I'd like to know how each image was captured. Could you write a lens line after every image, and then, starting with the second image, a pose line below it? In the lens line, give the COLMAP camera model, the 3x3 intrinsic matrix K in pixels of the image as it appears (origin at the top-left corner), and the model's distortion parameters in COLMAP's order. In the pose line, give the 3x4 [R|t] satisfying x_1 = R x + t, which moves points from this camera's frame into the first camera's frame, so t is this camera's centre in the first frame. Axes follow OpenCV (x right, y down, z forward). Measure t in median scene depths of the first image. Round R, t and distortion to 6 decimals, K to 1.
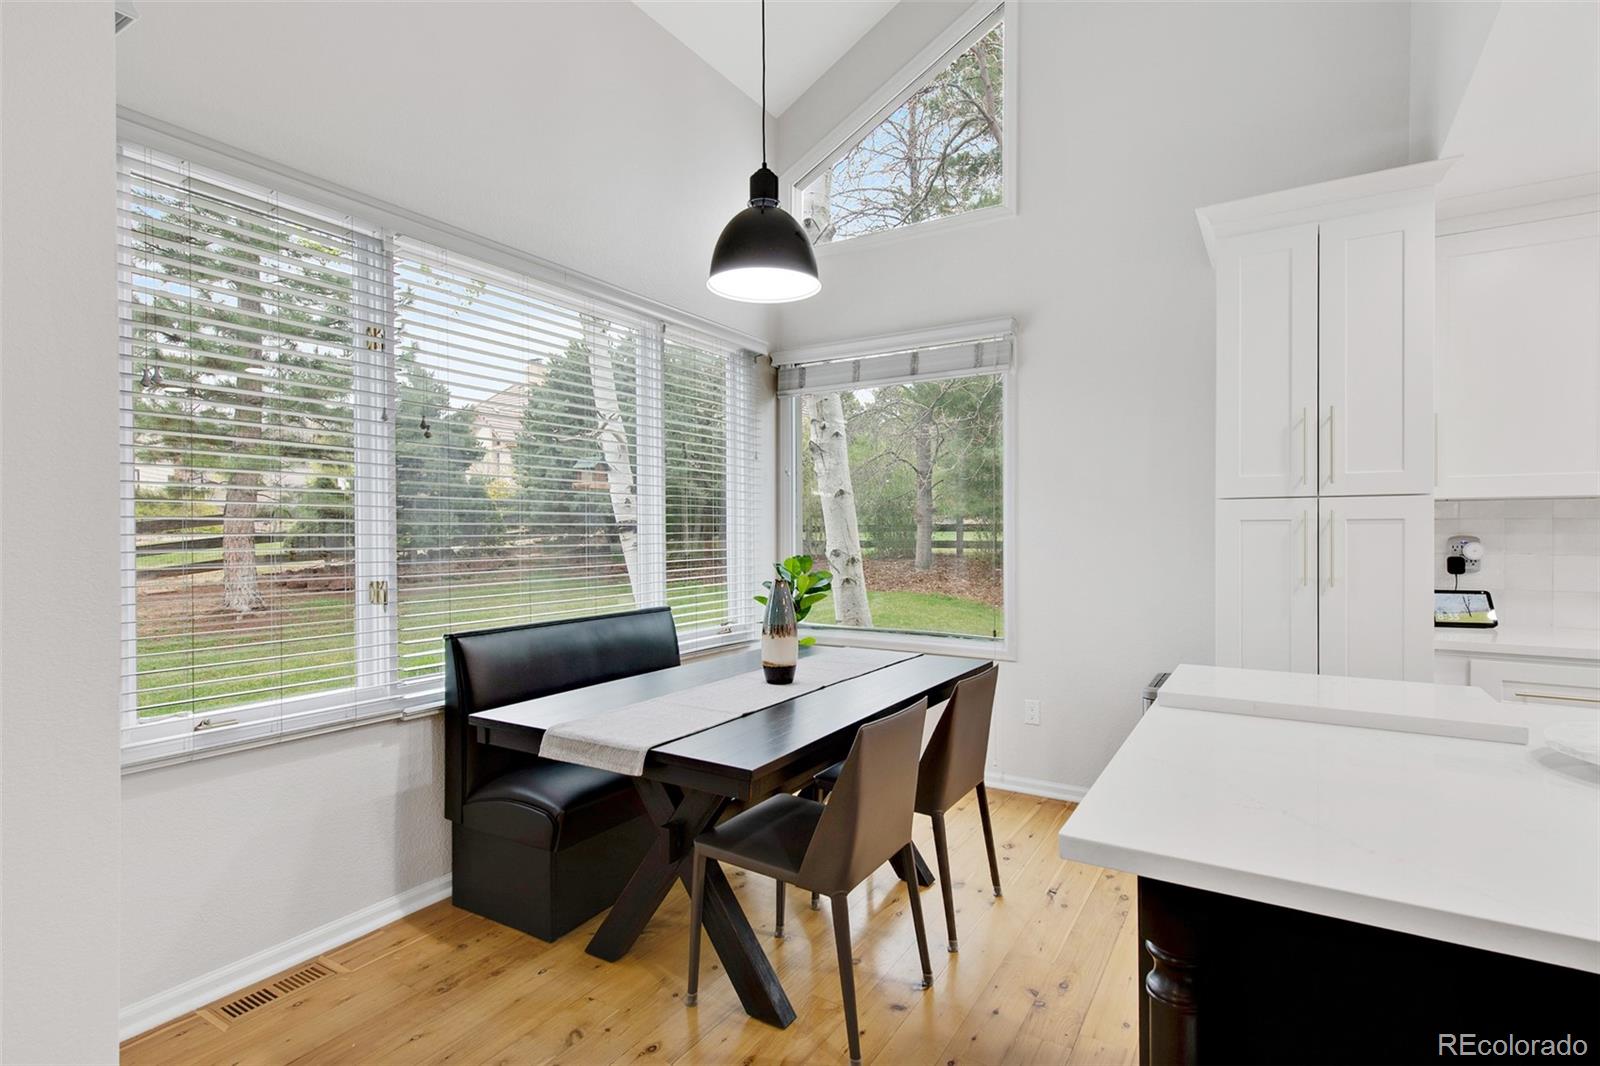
lens RADIAL K [[801.5, 0, 802.5], [0, 801.5, 536.4], [0, 0, 1]] dist [0.018167, -0.000023]
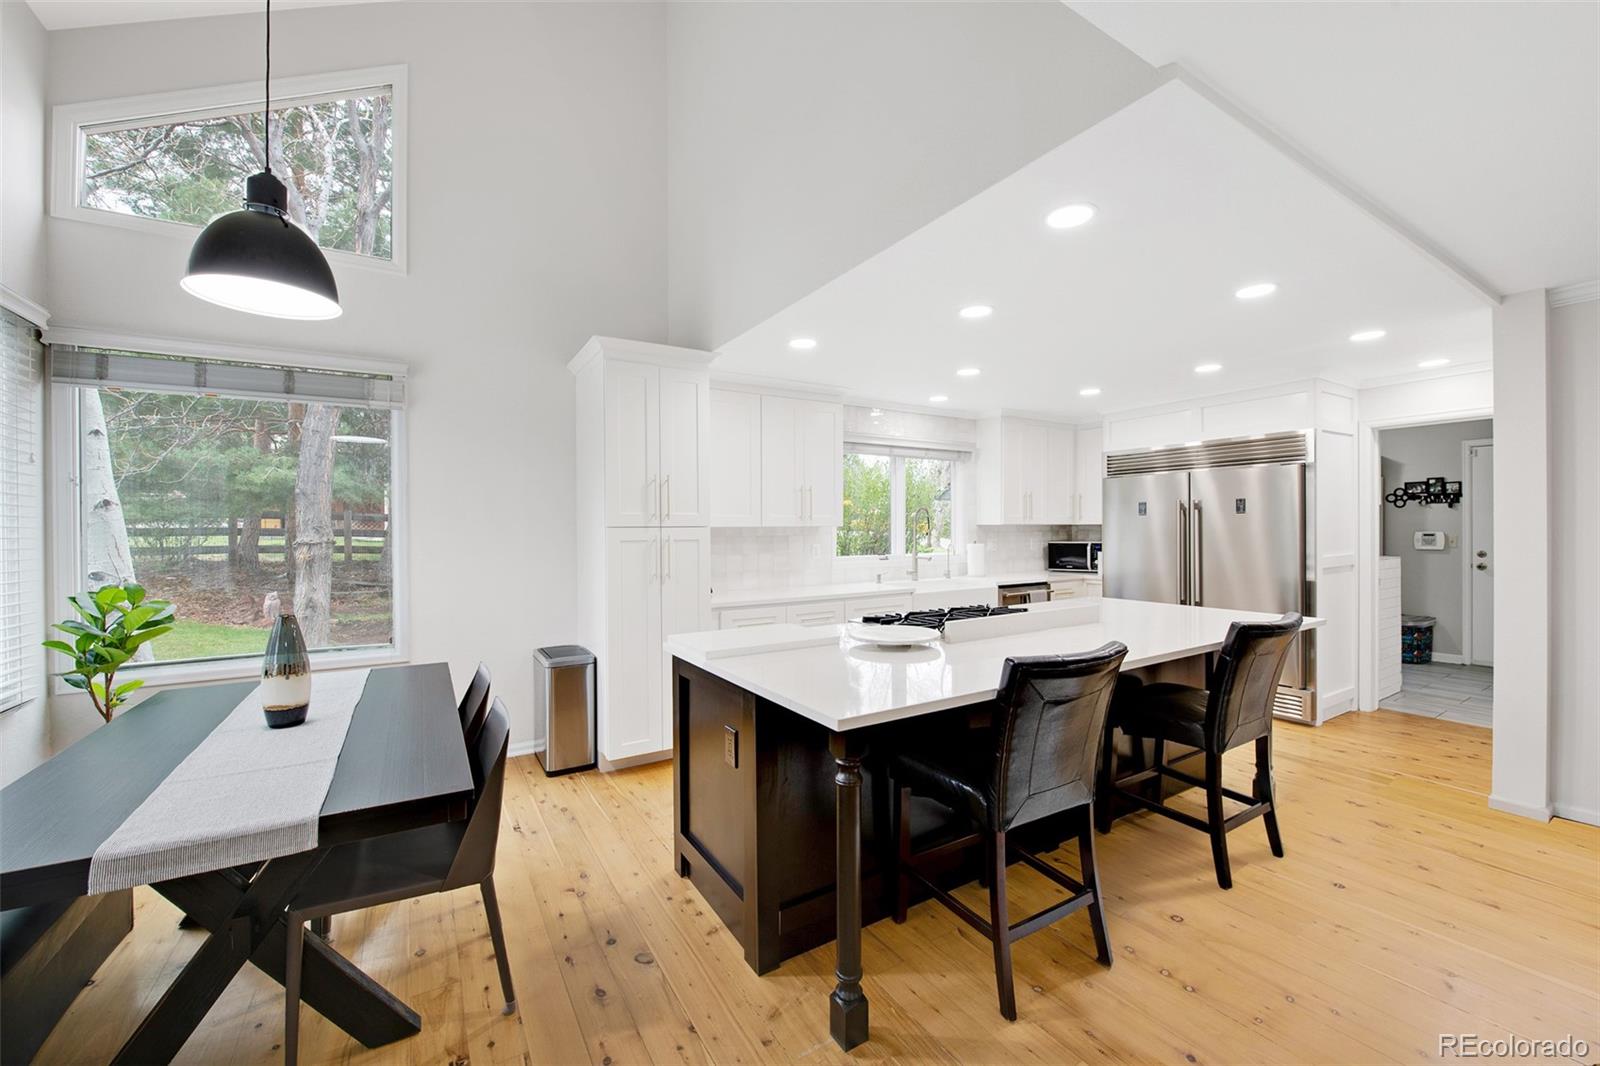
lens RADIAL K [[629.2, 0, 800.0], [0, 629.2, 533.0], [0, 0, 1]] dist [-0.002195, -0.000311]
pose [[0.466646, -0.009705, 0.884391, -0.399884], [0.010997, 0.999926, 0.005170, -0.040147], [-0.884376, 0.007313, 0.466719, 0.122982]]
